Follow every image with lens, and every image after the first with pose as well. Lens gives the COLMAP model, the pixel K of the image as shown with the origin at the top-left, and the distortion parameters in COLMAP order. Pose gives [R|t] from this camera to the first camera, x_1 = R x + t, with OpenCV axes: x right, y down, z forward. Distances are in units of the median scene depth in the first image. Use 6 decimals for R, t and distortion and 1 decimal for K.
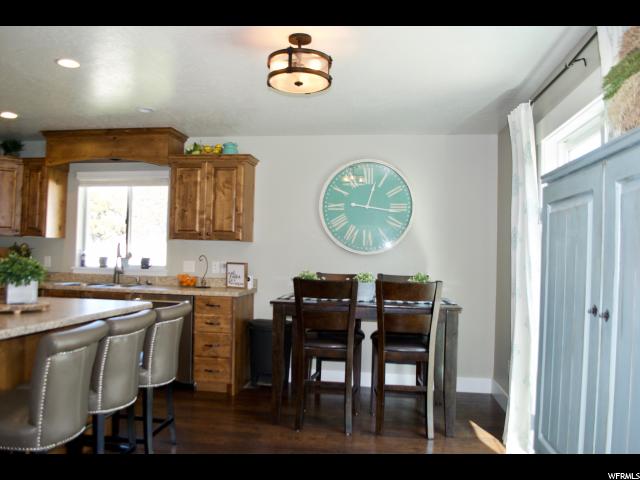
lens RADIAL K [[508.4, 0, 317.4], [0, 508.4, 243.8], [0, 0, 1]] dist [-0.084970, 0.007957]
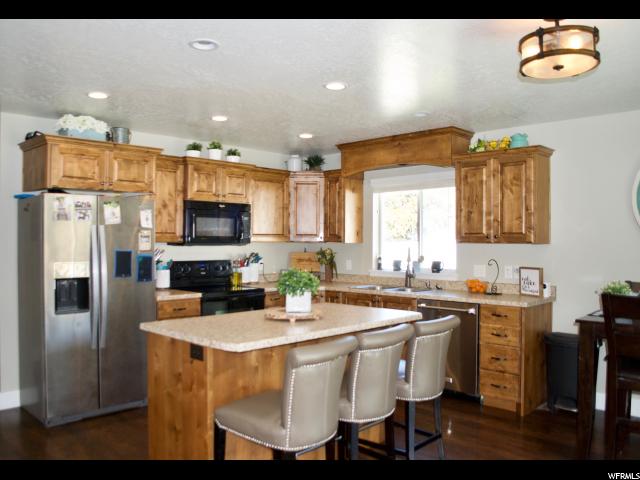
lens RADIAL K [[529.5, 0, 304.6], [0, 529.5, 241.4], [0, 0, 1]] dist [-0.075498, 0.003469]
pose [[0.799774, -0.021435, -0.599919, 0.076350], [0.029205, 0.999568, 0.003220, -0.023794], [0.599591, -0.020096, 0.800055, 0.028181]]
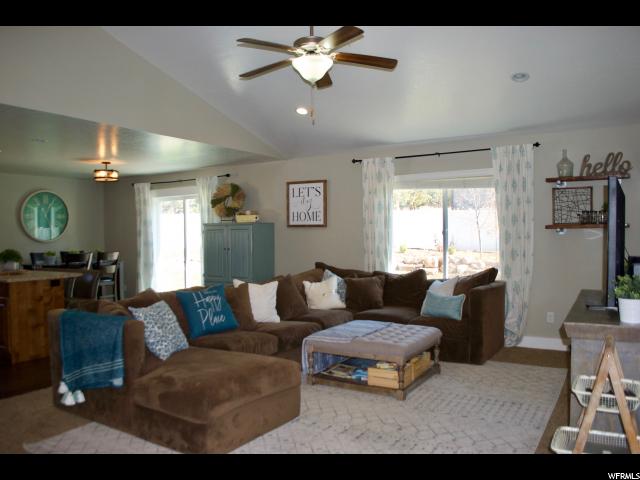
lens RADIAL K [[508.4, 0, 317.4], [0, 508.4, 243.8], [0, 0, 1]] dist [-0.084970, 0.007957]
pose [[0.403095, -0.045351, 0.914034, -1.160525], [0.003154, 0.998834, 0.048168, -0.056349], [-0.915153, -0.016534, 0.402768, -0.633577]]
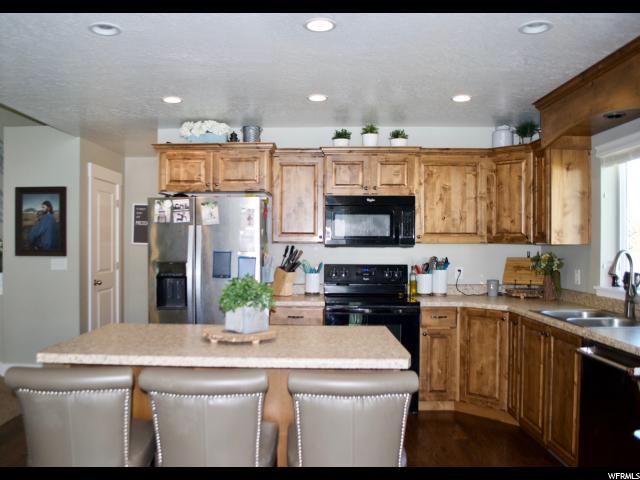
lens RADIAL K [[529.5, 0, 304.6], [0, 529.5, 241.4], [0, 0, 1]] dist [-0.075498, 0.003469]
pose [[0.115908, -0.027114, -0.992890, 0.183265], [0.022286, 0.999447, -0.024691, -0.006749], [0.993010, -0.019266, 0.116448, 0.574060]]
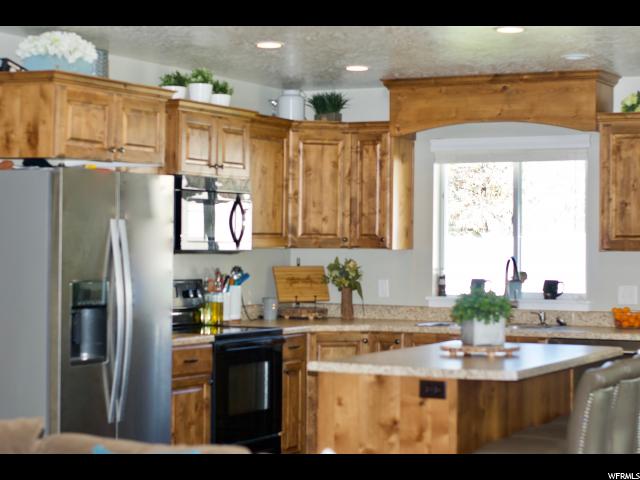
lens RADIAL K [[1406.2, 0, 320.0], [0, 1406.2, 240.0], [0, 0, 1]] dist [-0.096143, -0.472662]
pose [[0.942089, -0.016439, -0.334960, -0.044644], [0.020783, 0.999740, 0.009388, -0.045400], [0.334718, -0.015806, 0.942186, -0.722170]]
